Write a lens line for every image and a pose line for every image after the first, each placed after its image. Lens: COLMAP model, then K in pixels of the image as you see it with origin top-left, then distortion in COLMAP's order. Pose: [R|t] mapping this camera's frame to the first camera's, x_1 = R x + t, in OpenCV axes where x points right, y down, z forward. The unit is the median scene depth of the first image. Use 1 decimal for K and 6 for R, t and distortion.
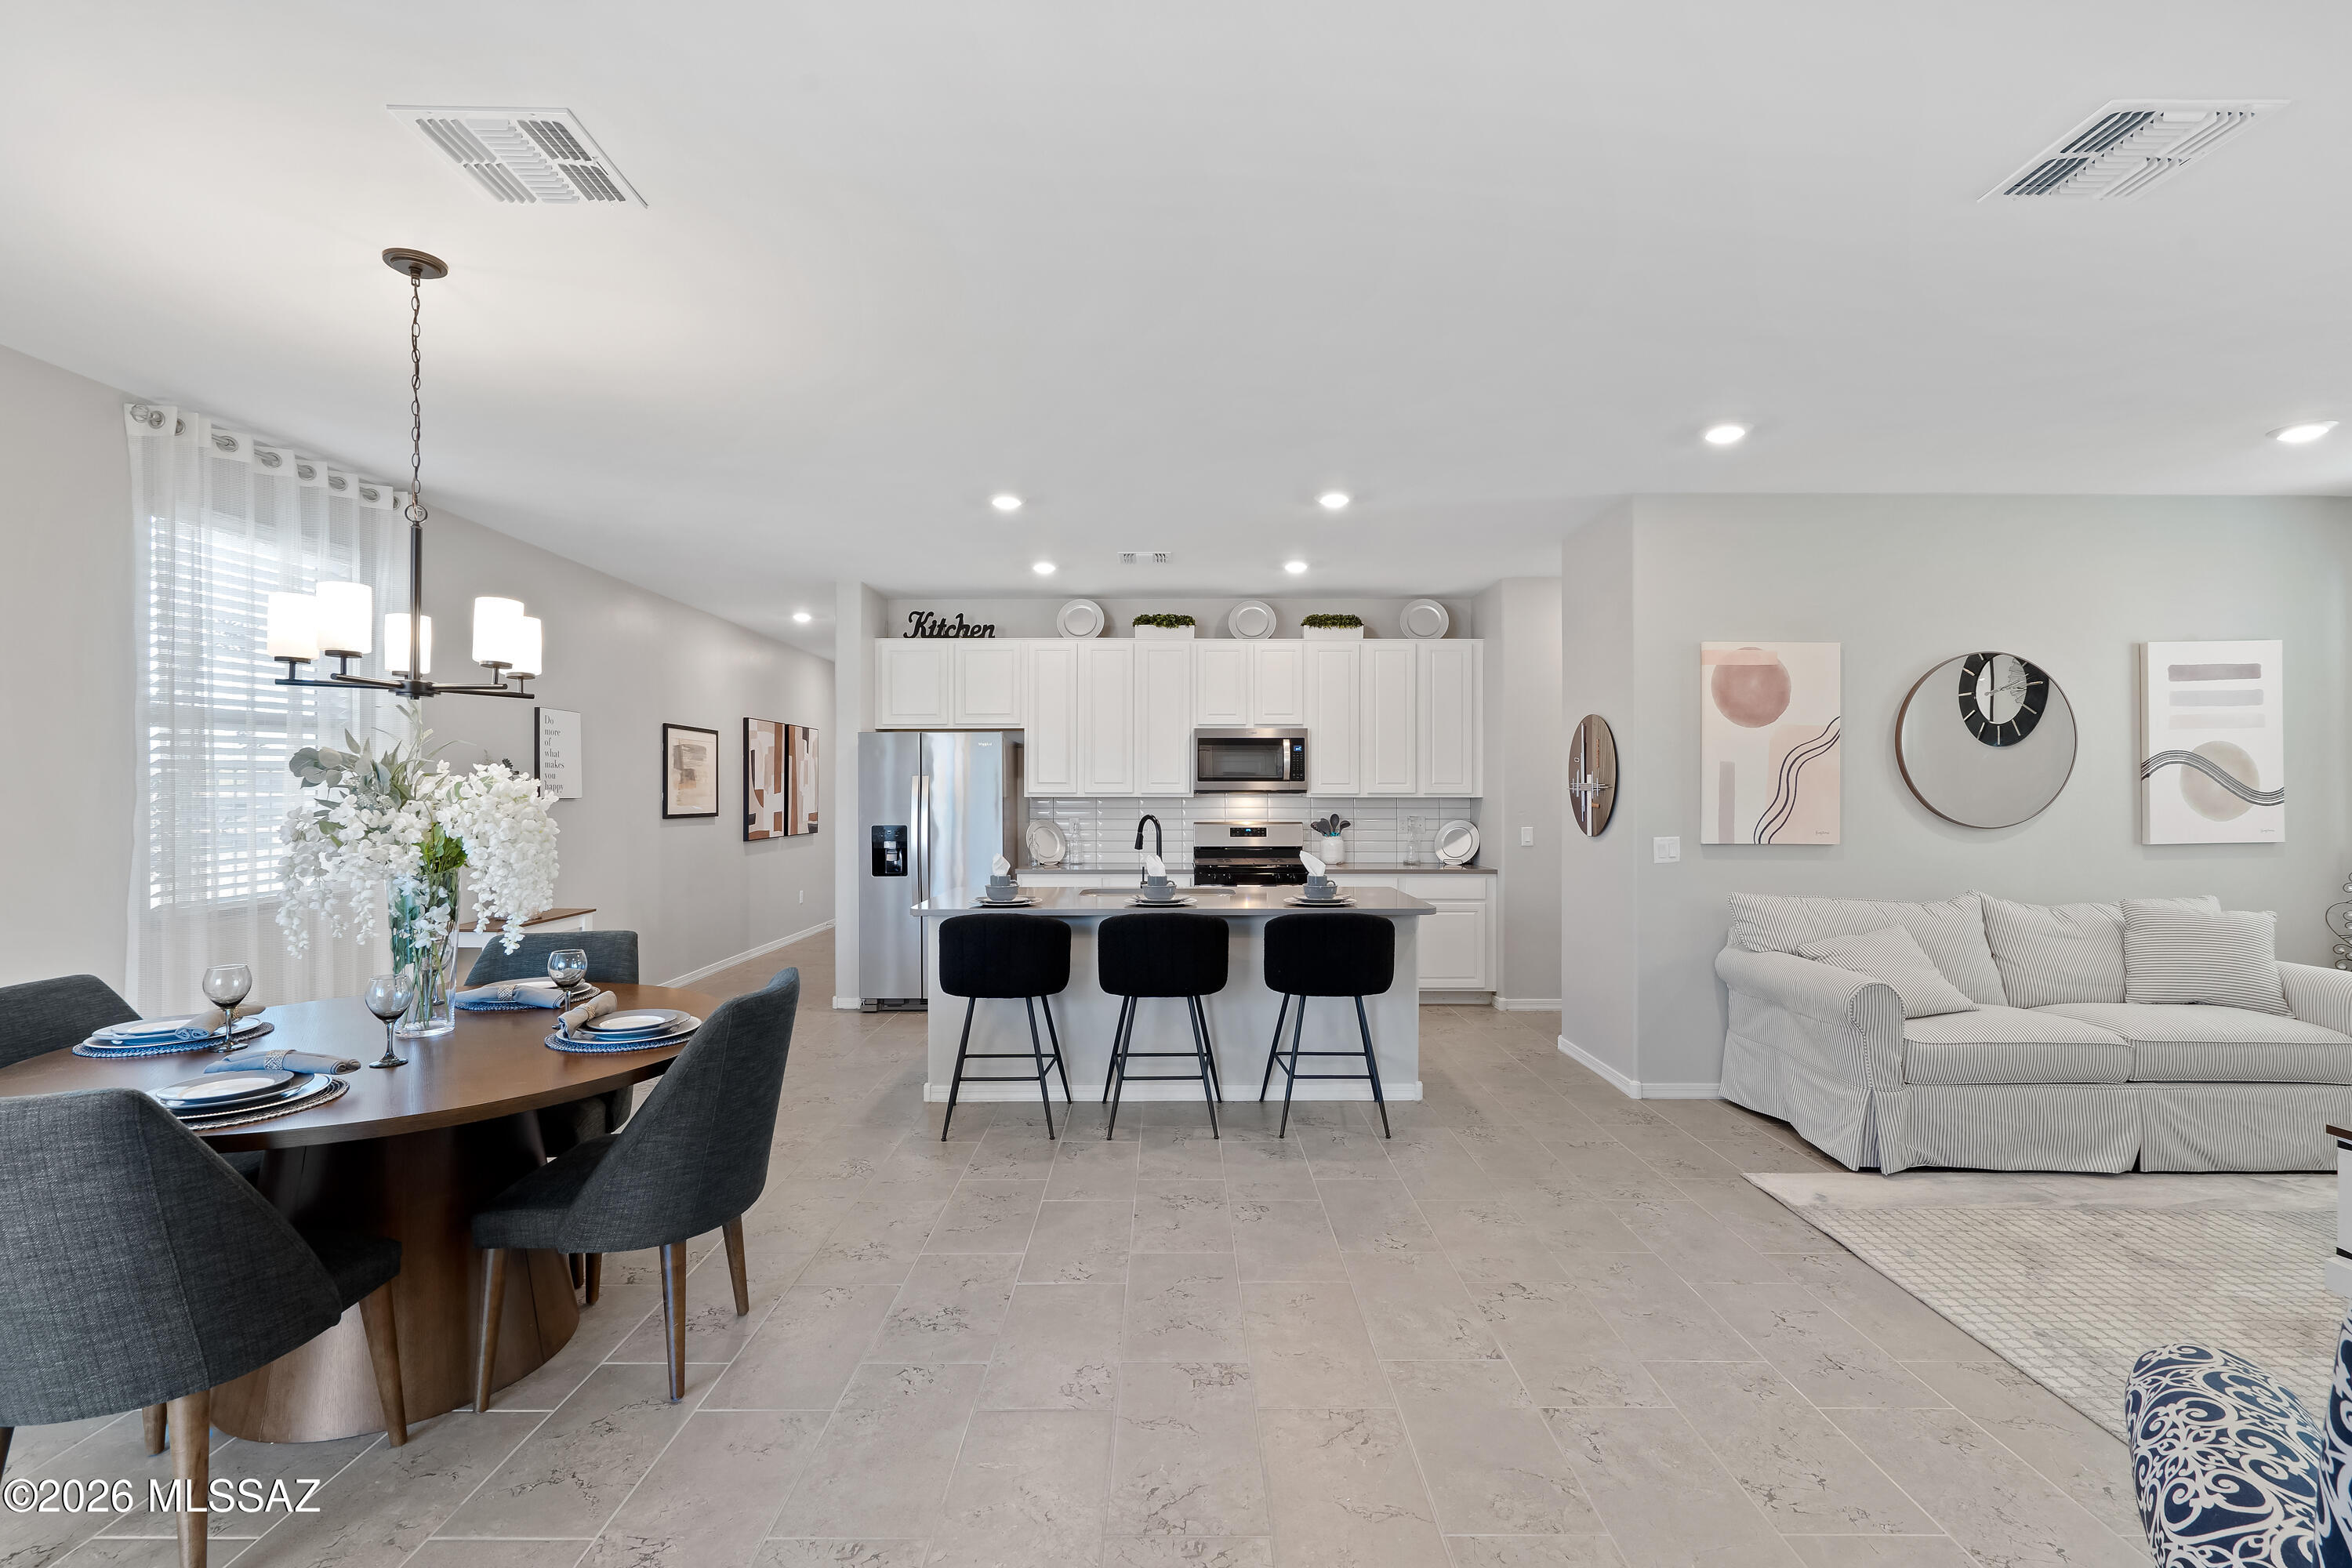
lens RADIAL K [[1070.8, 0, 1172.1], [0, 1070.8, 793.0], [0, 0, 1]] dist [-0.001615, 0.001151]
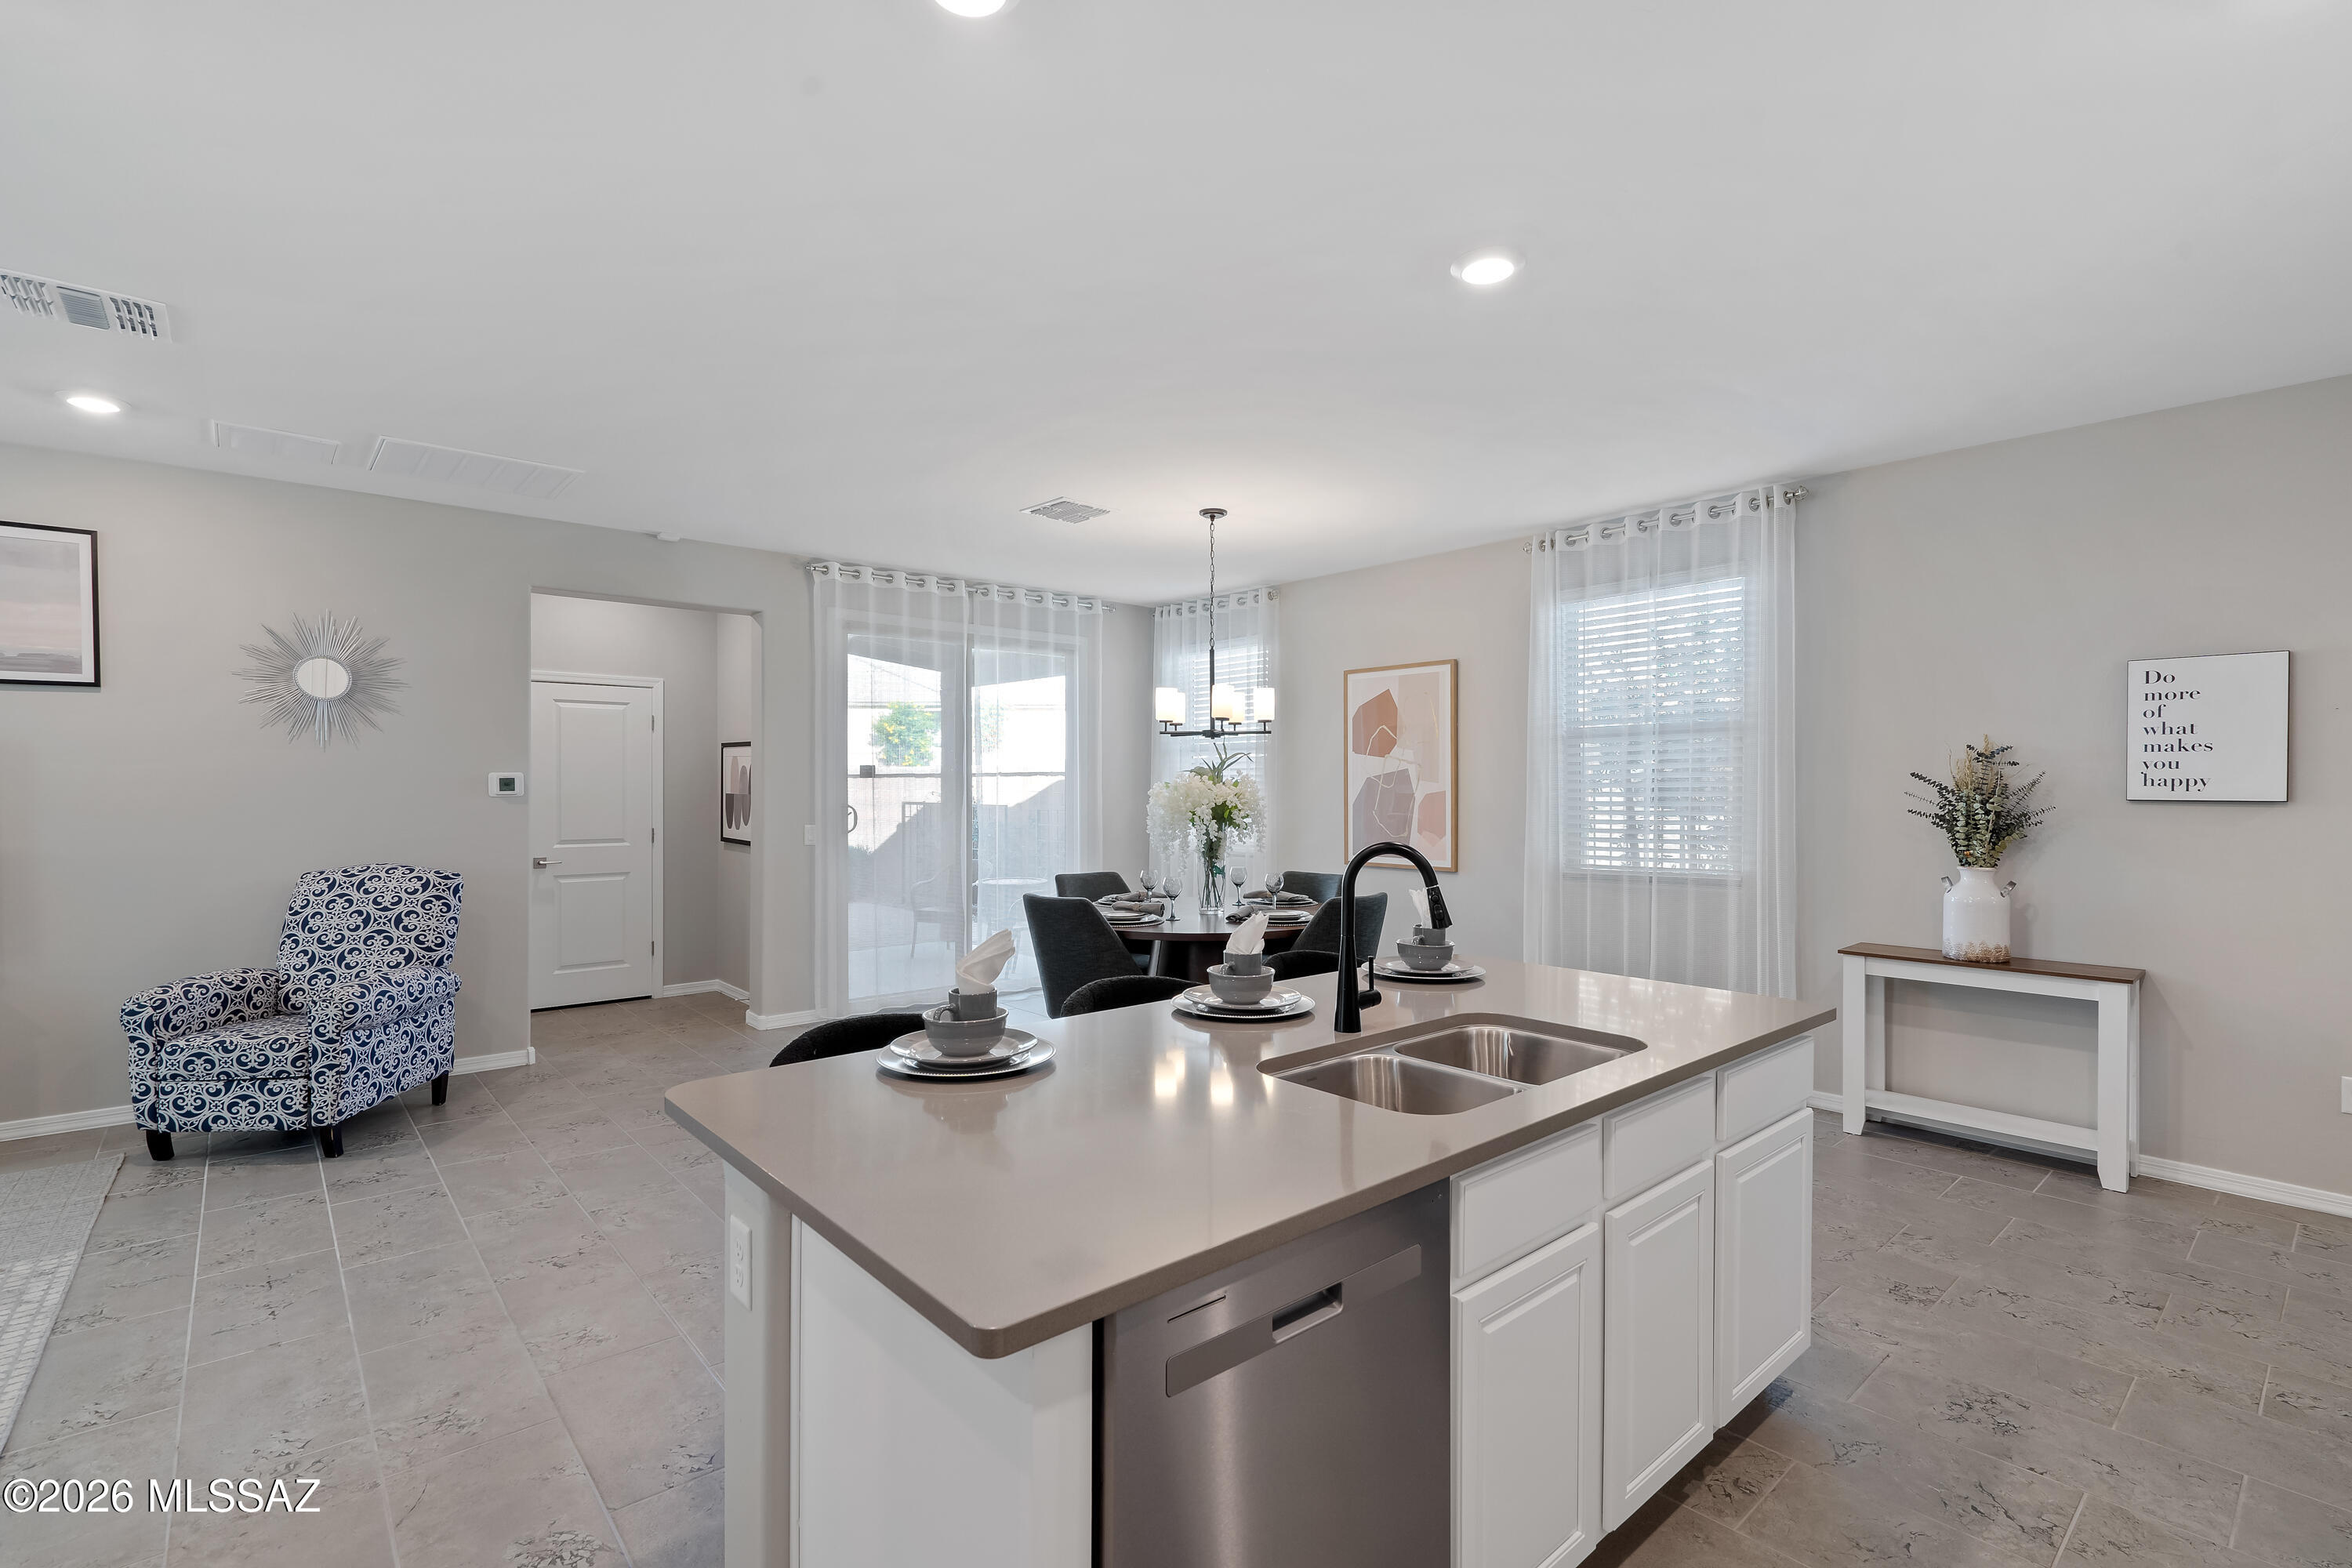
lens RADIAL K [[1070.8, 0, 1172.1], [0, 1070.8, 793.0], [0, 0, 1]] dist [-0.001615, 0.001151]
pose [[-0.755135, 0.003917, -0.655558, 0.508029], [-0.001832, 0.999966, 0.008085, -0.005543], [0.655567, 0.007306, -0.755101, 1.988722]]
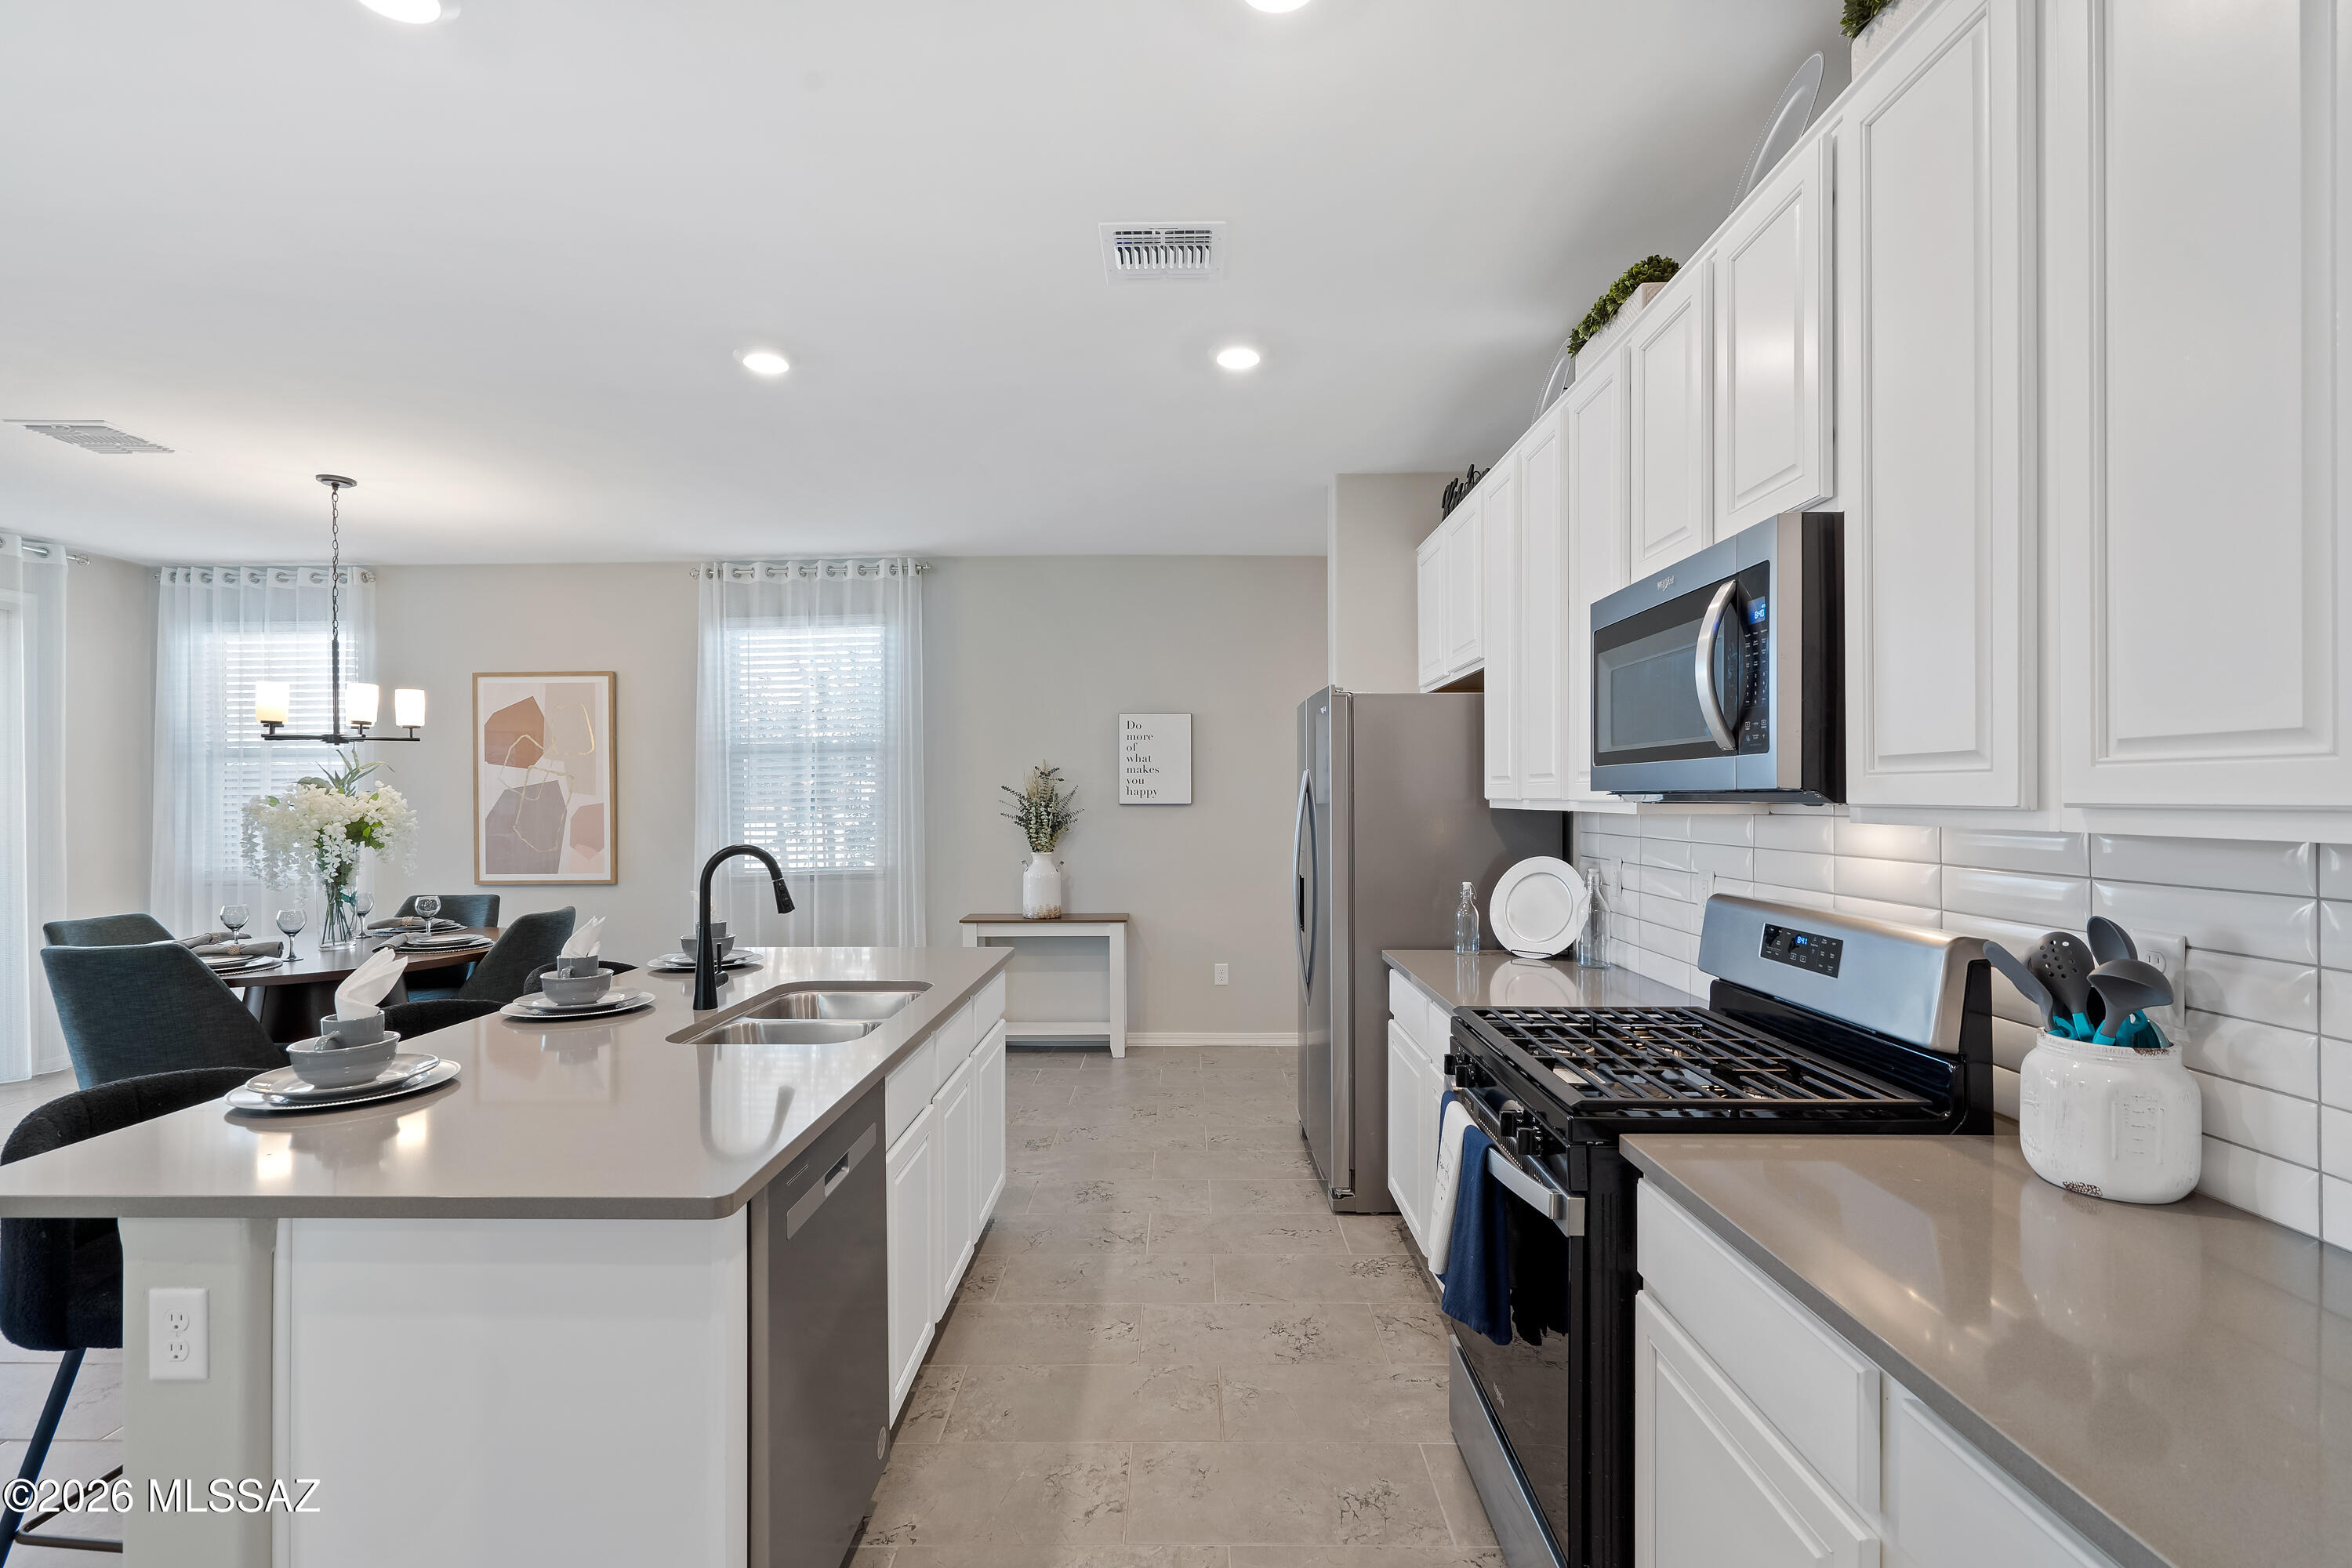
lens RADIAL K [[1082.2, 0, 1176.1], [0, 1082.2, 801.0], [0, 0, 1]] dist [-0.014742, 0.000345]
pose [[-0.010980, 0.006089, -0.999921, 0.768273], [0.003940, 0.999974, 0.006046, -0.006053], [0.999932, -0.003874, -0.011003, 1.905684]]
